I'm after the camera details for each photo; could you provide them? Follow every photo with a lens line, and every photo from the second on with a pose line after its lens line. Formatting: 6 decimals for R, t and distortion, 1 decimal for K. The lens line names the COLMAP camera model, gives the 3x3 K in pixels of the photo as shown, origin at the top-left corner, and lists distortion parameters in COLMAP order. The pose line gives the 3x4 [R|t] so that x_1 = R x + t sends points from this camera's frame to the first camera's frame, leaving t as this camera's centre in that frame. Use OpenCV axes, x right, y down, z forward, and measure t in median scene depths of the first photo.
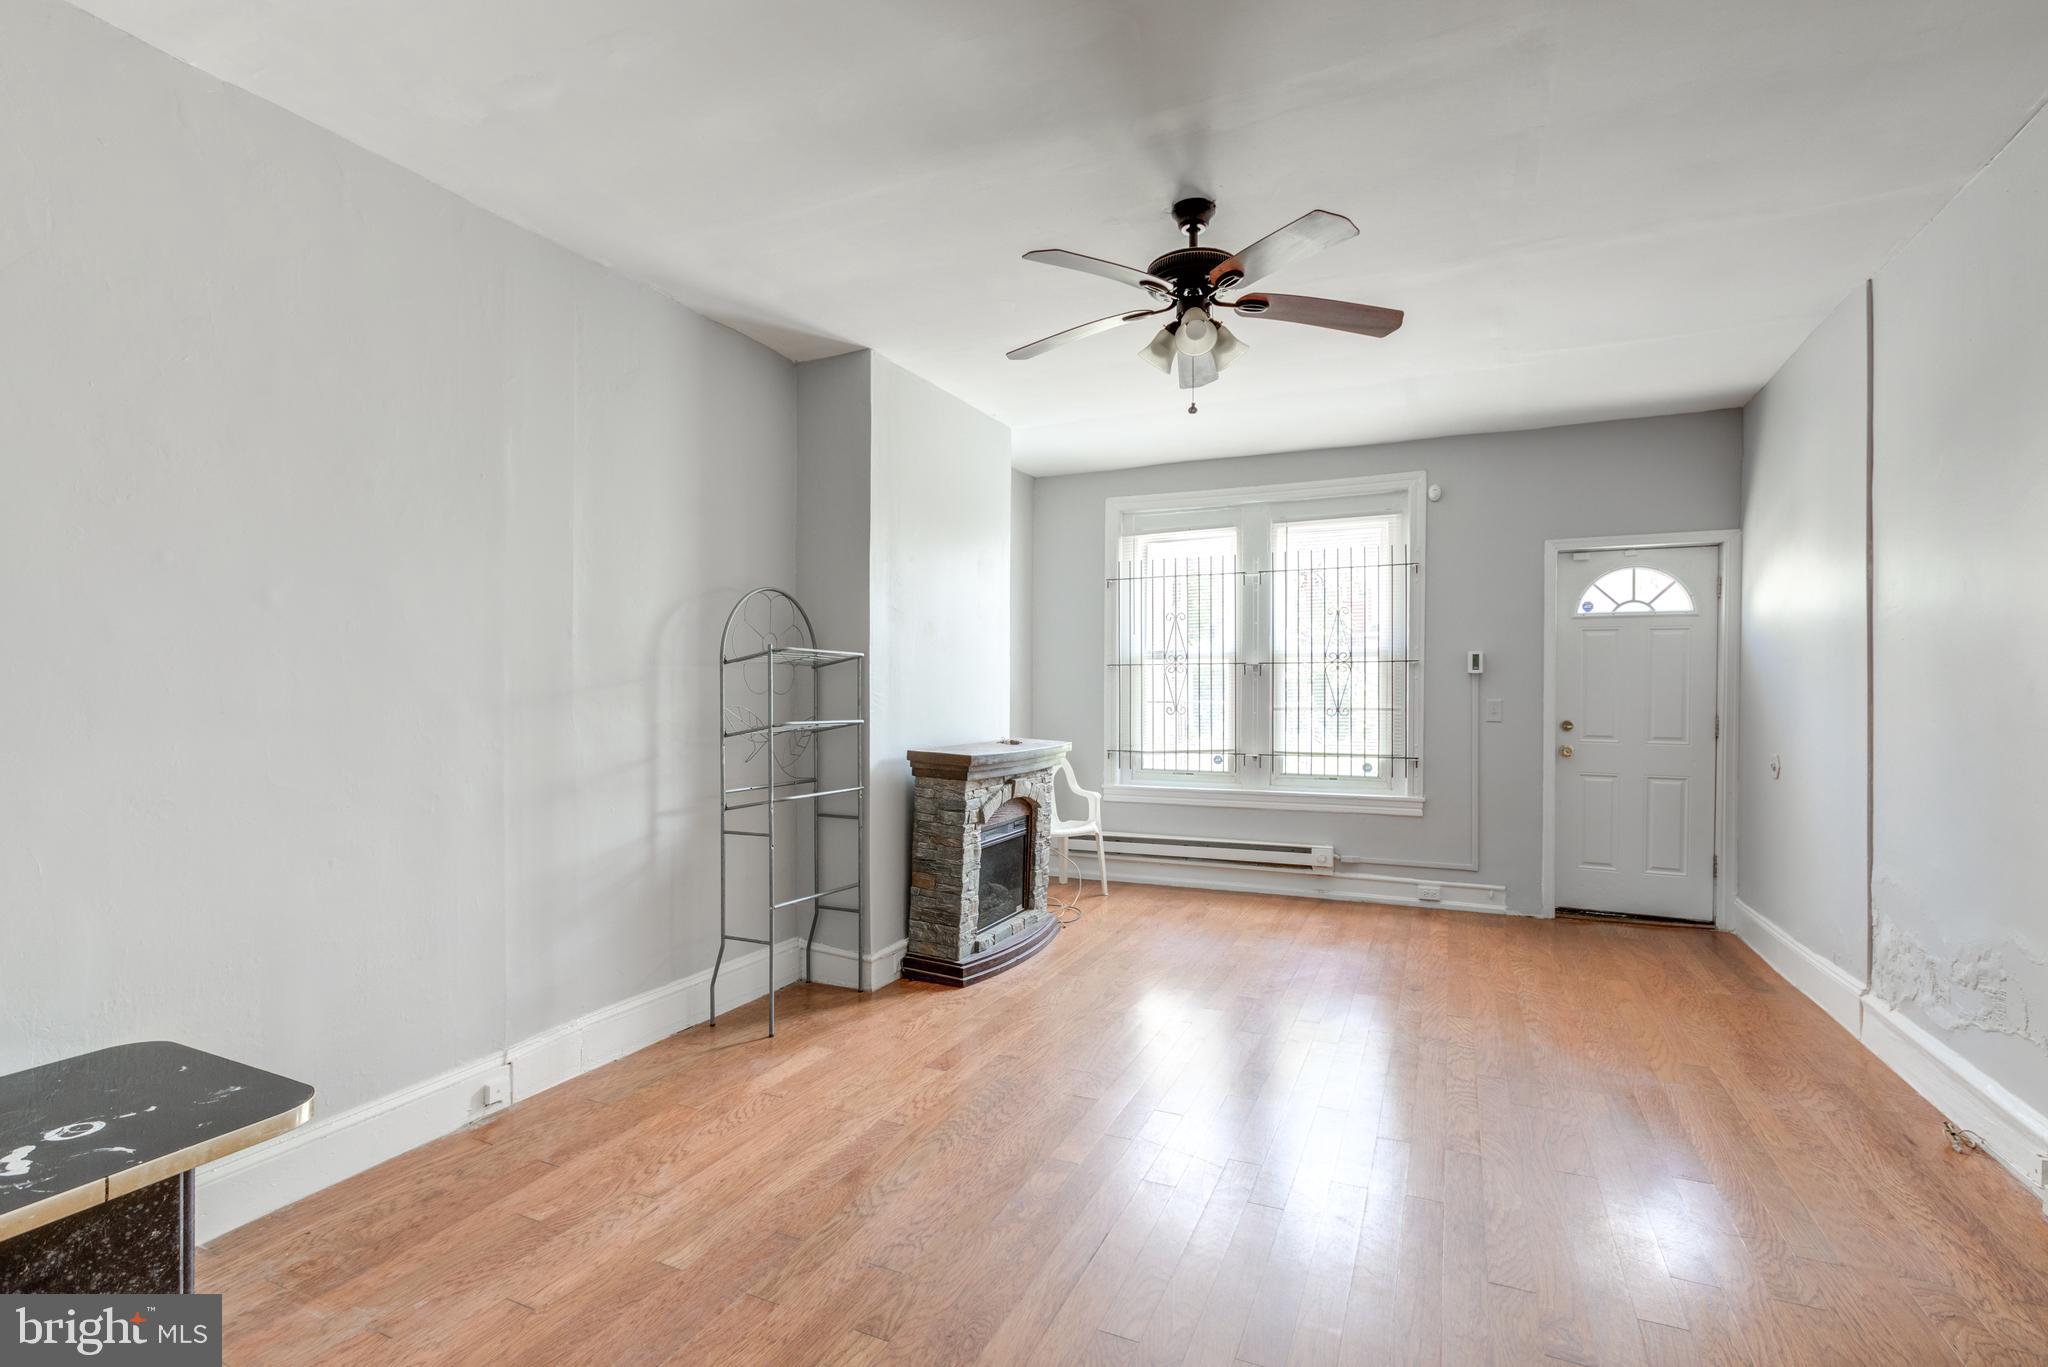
lens RADIAL K [[945.8, 0, 1027.6], [0, 945.8, 691.8], [0, 0, 1]] dist [-0.013490, 0.007779]
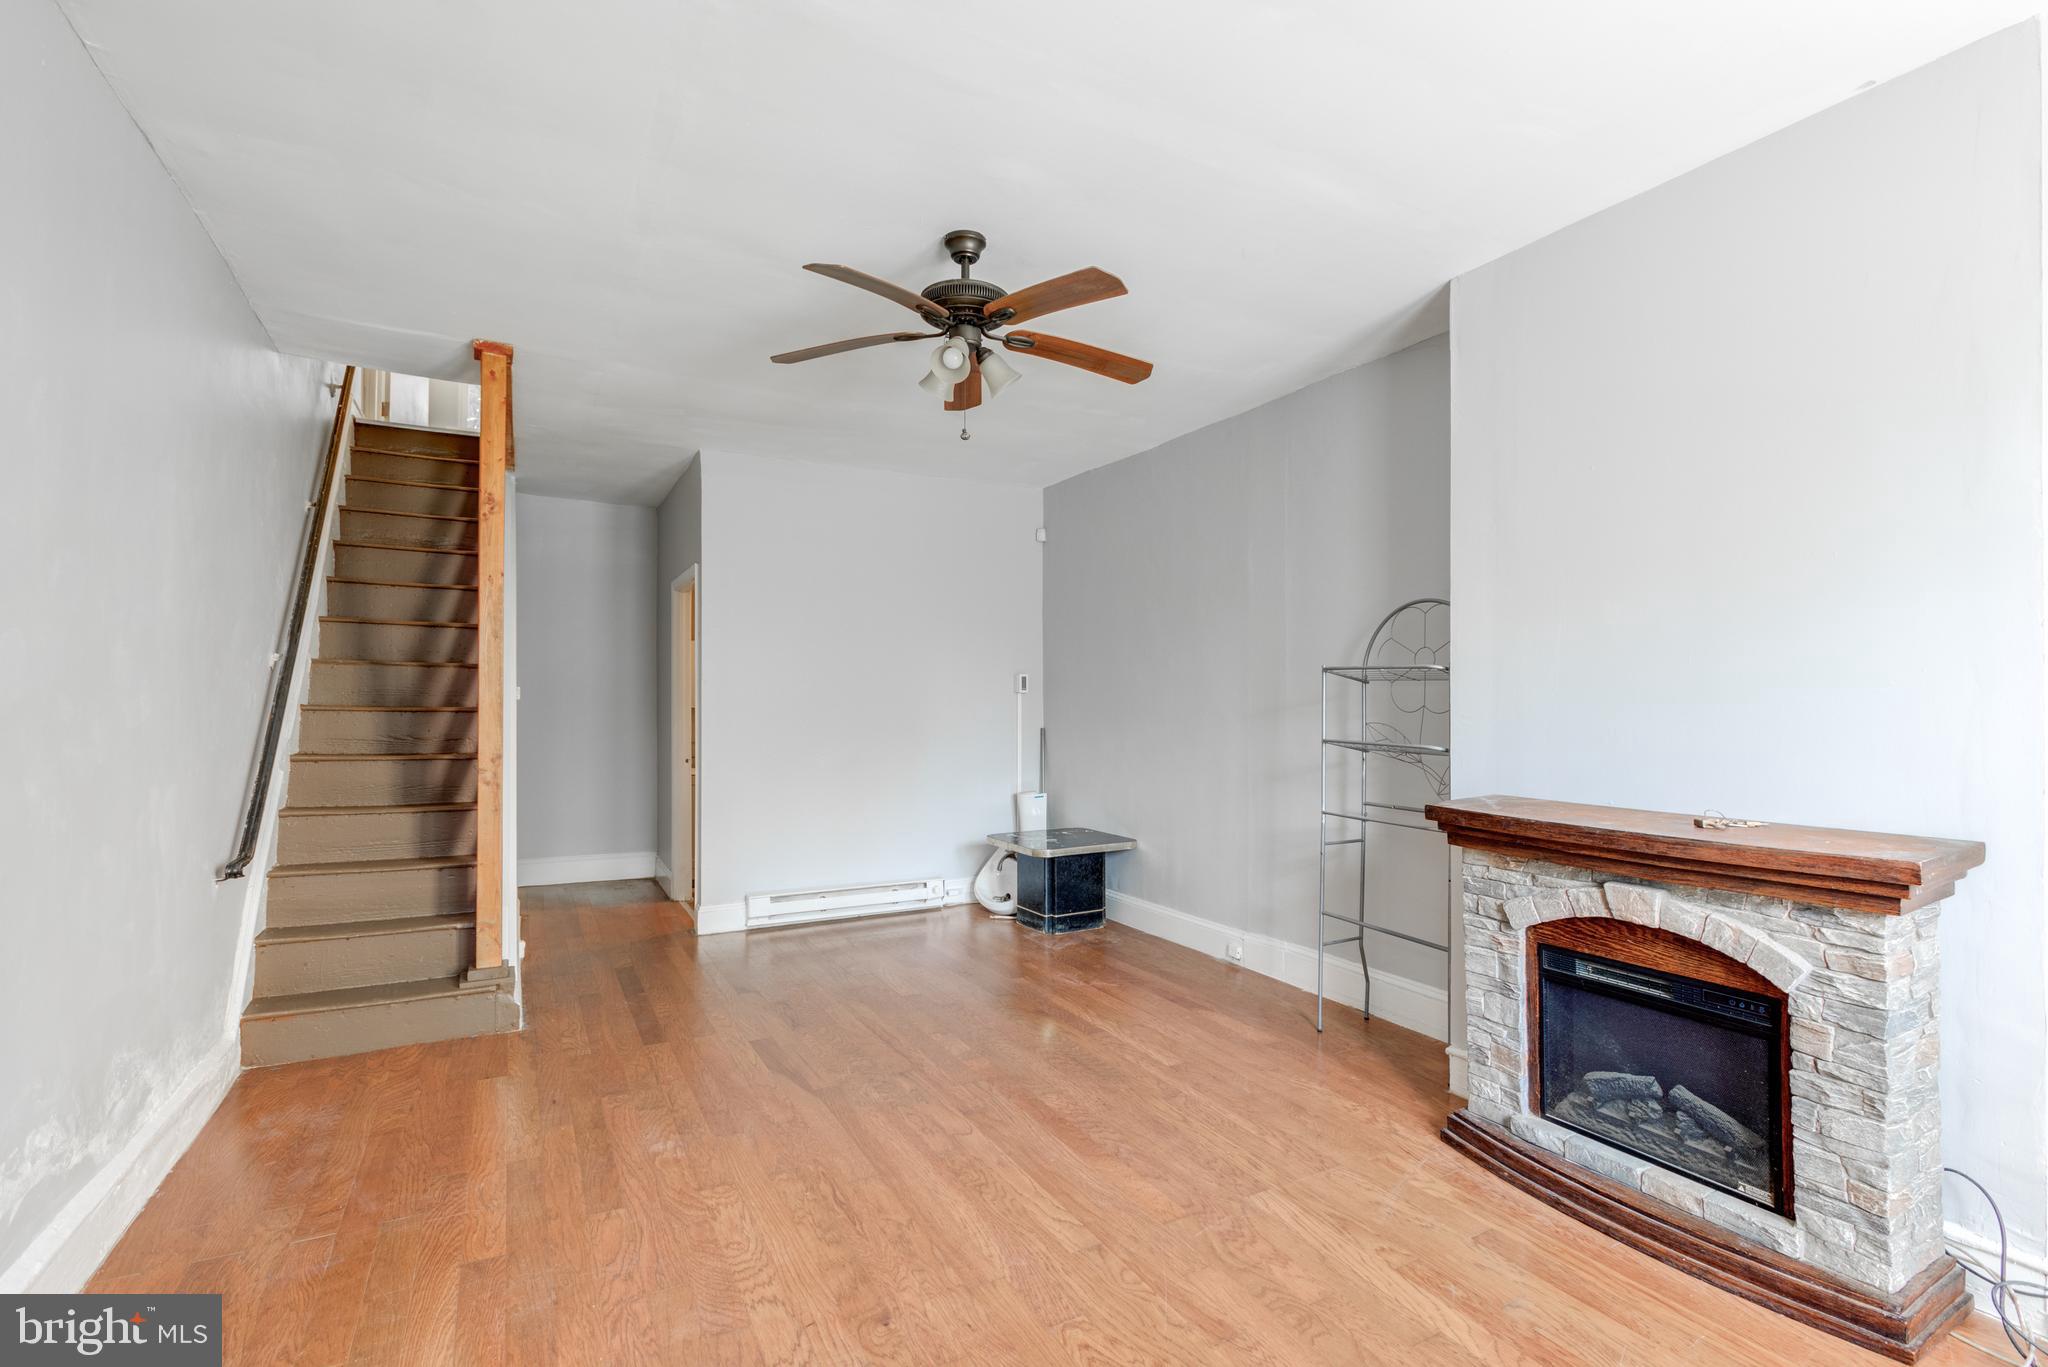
lens RADIAL K [[945.8, 0, 1027.6], [0, 945.8, 691.8], [0, 0, 1]] dist [-0.013490, 0.007779]
pose [[-0.597685, -0.007189, -0.801699, 0.574324], [-0.005327, 0.999973, -0.004996, -0.009439], [0.801713, 0.001285, -0.597707, 1.001781]]
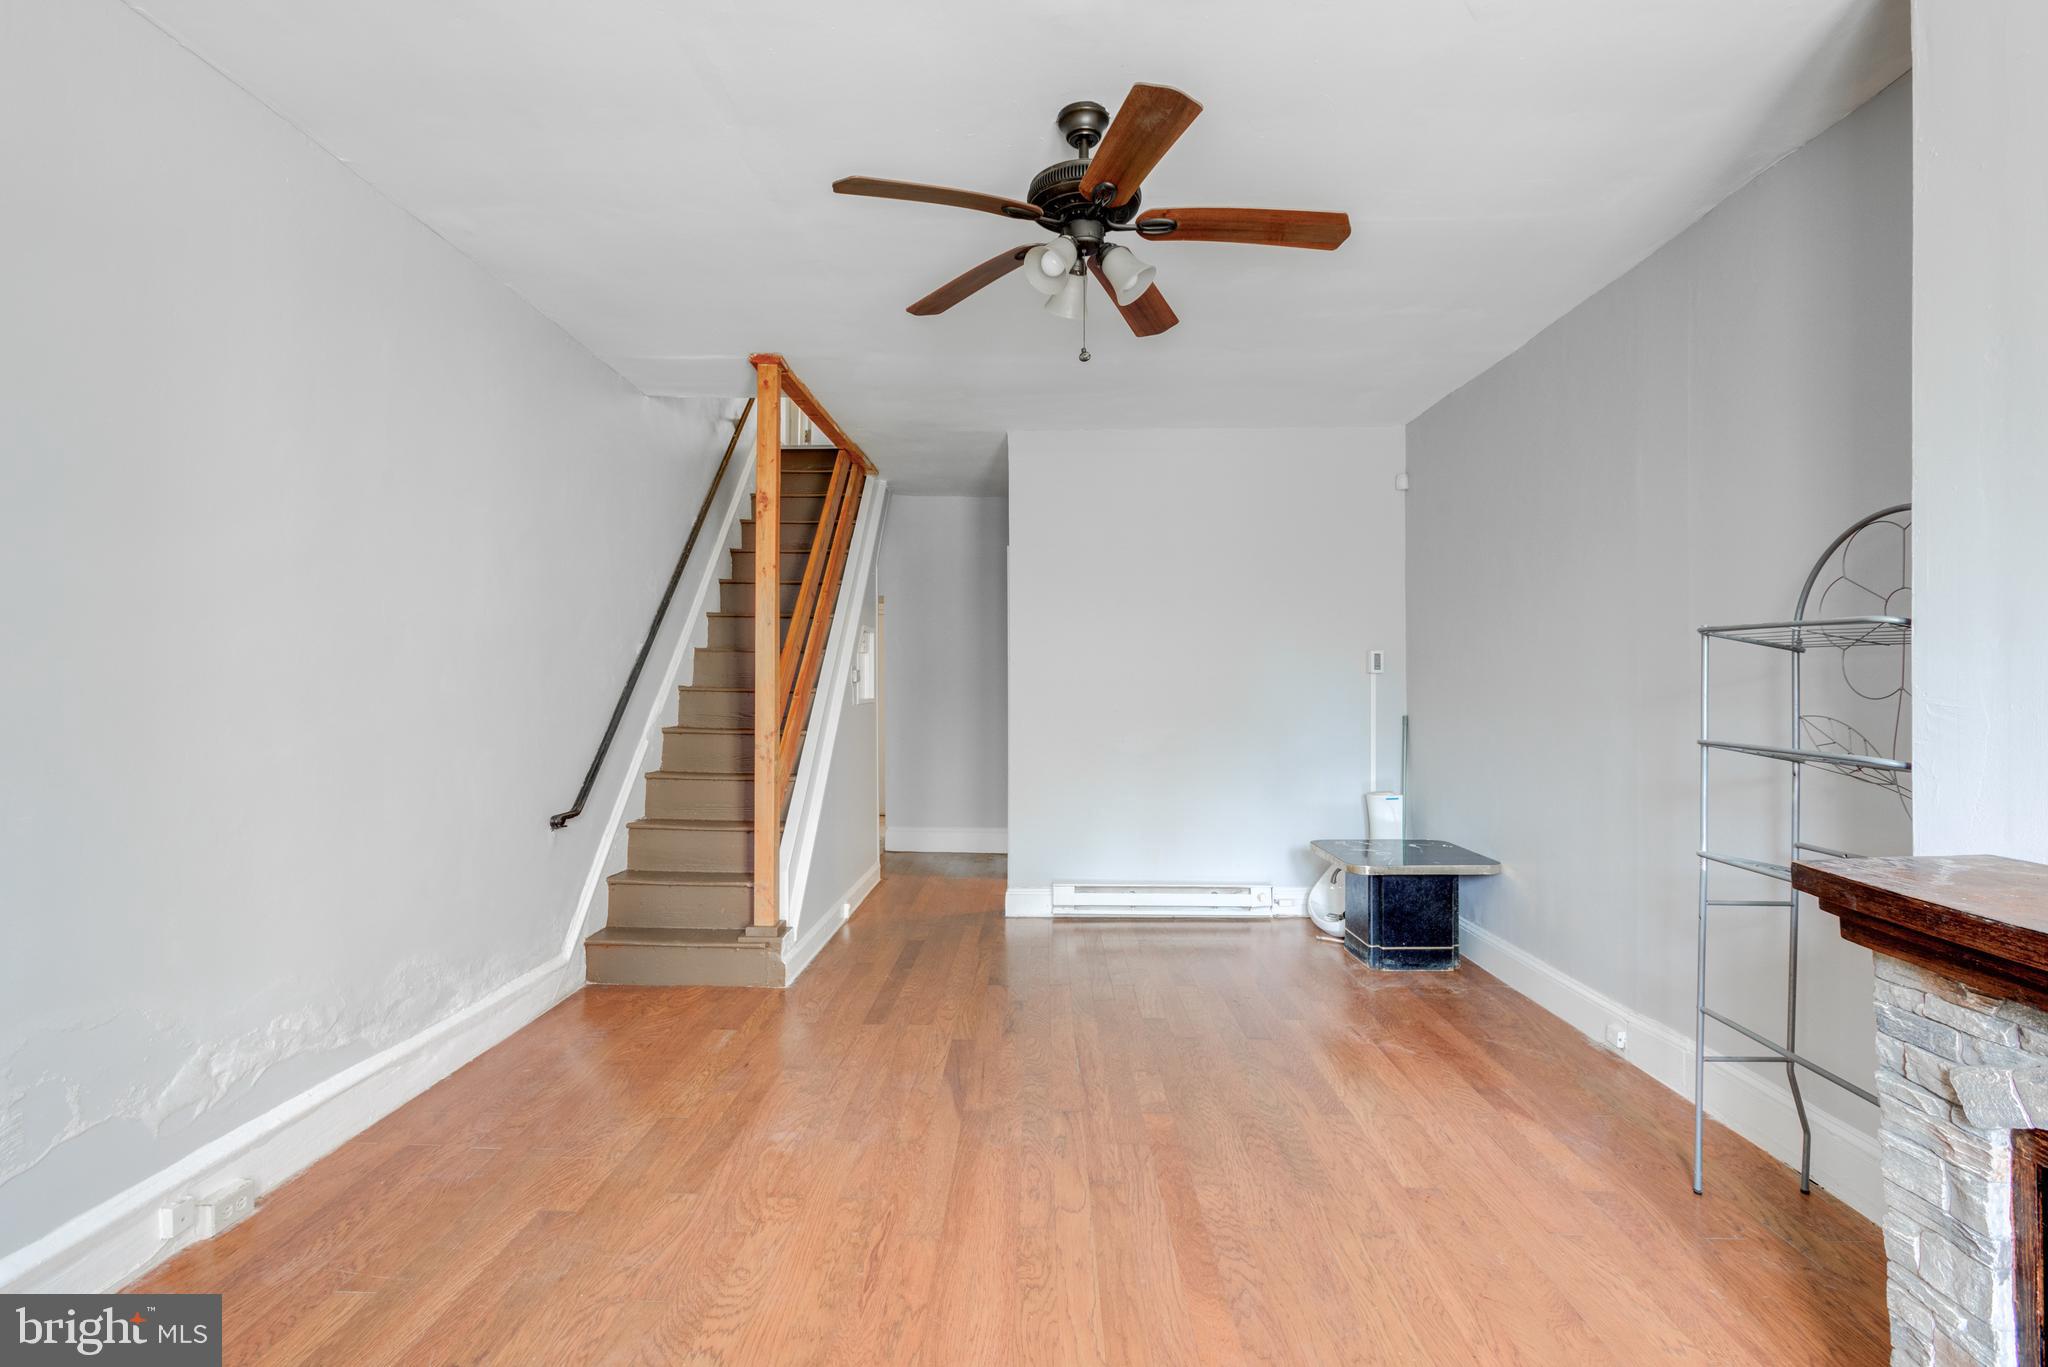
lens RADIAL K [[932.1, 0, 1013.2], [0, 932.1, 680.8], [0, 0, 1]] dist [-0.009673, 0.003975]
pose [[-0.922415, -0.001032, -0.386198, 0.331037], [-0.002210, 0.999994, 0.002608, -0.007651], [0.386193, 0.003259, -0.922412, 1.044339]]
